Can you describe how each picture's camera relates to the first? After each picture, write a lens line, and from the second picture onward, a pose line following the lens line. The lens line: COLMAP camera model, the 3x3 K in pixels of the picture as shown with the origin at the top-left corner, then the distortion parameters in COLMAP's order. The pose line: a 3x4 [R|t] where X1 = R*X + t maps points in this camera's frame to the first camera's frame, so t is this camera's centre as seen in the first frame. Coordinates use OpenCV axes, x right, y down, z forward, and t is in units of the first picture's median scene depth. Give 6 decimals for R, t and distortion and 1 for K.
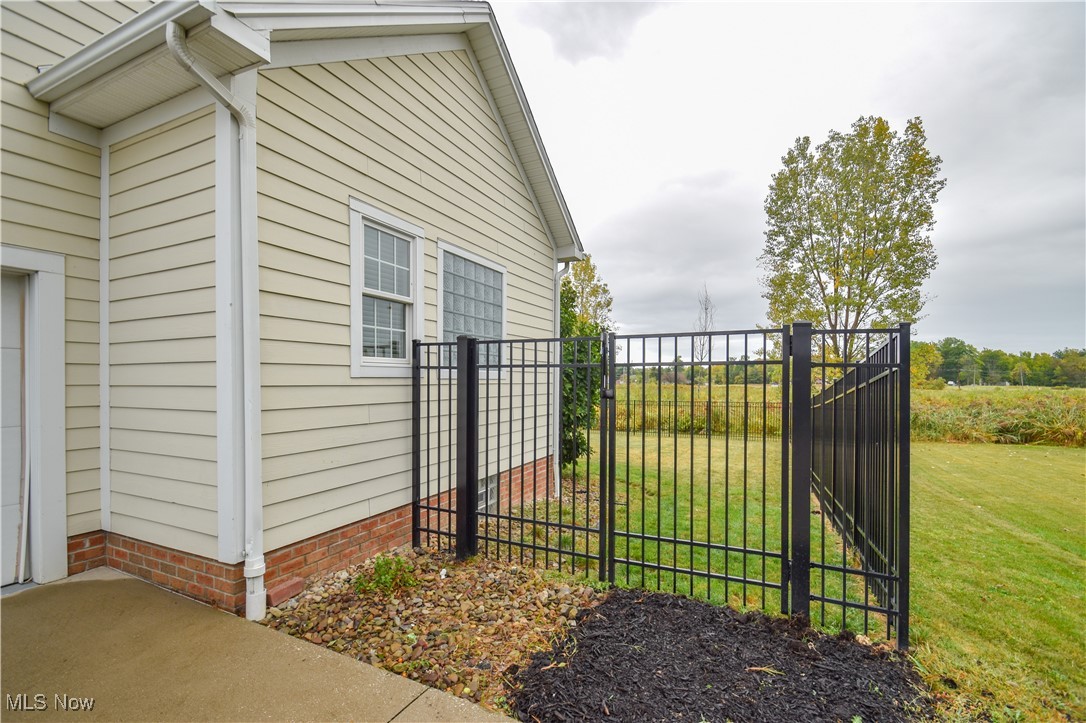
lens RADIAL K [[478.9, 0, 539.4], [0, 478.9, 380.3], [0, 0, 1]] dist [-0.016178, -0.003338]
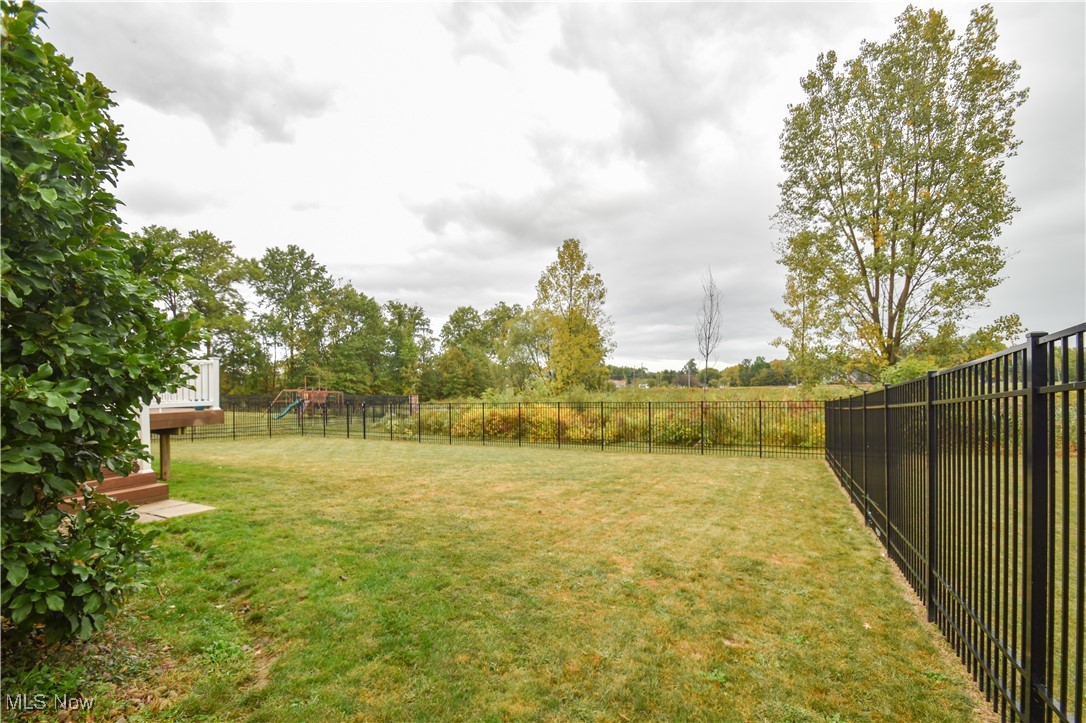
lens RADIAL K [[478.9, 0, 549.1], [0, 478.9, 386.2], [0, 0, 1]] dist [-0.016178, -0.003338]
pose [[0.999792, -0.017077, -0.011192, 0.110458], [0.017007, 0.999836, -0.006283, 0.019852], [0.011298, 0.006091, 0.999918, 0.244559]]
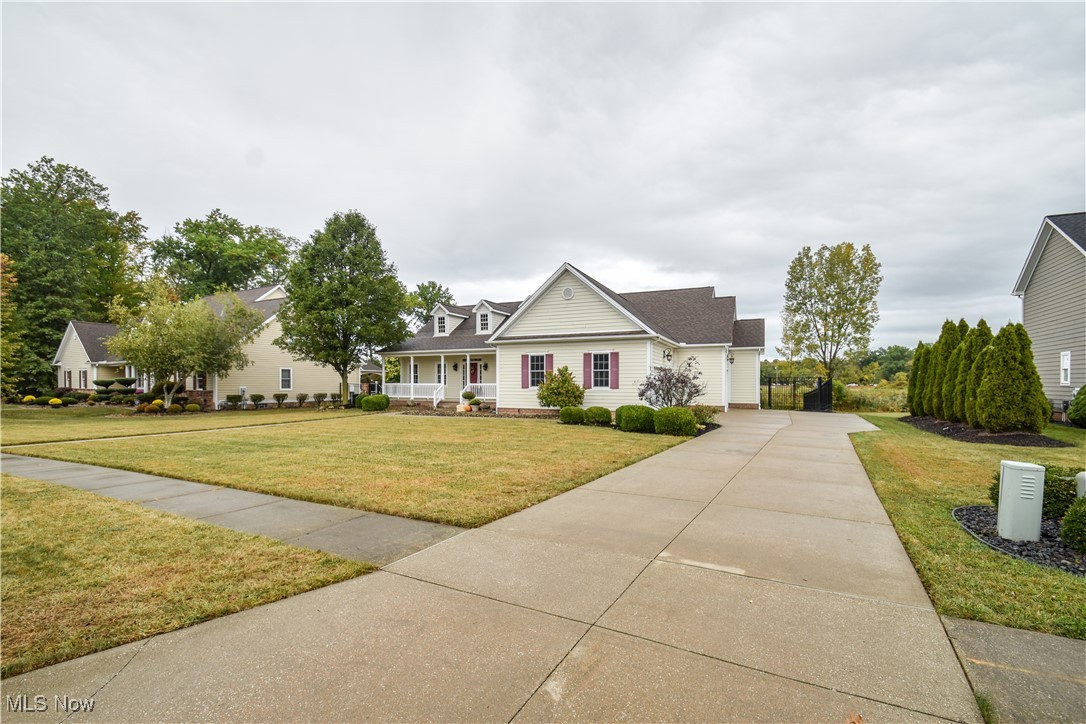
lens RADIAL K [[478.9, 0, 537.6], [0, 478.9, 385.0], [0, 0, 1]] dist [-0.016178, -0.003338]
pose [[0.999876, -0.007457, 0.013867, -0.495339], [0.007360, 0.999948, 0.007040, -0.010285], [-0.013919, -0.006937, 0.999879, -0.792941]]
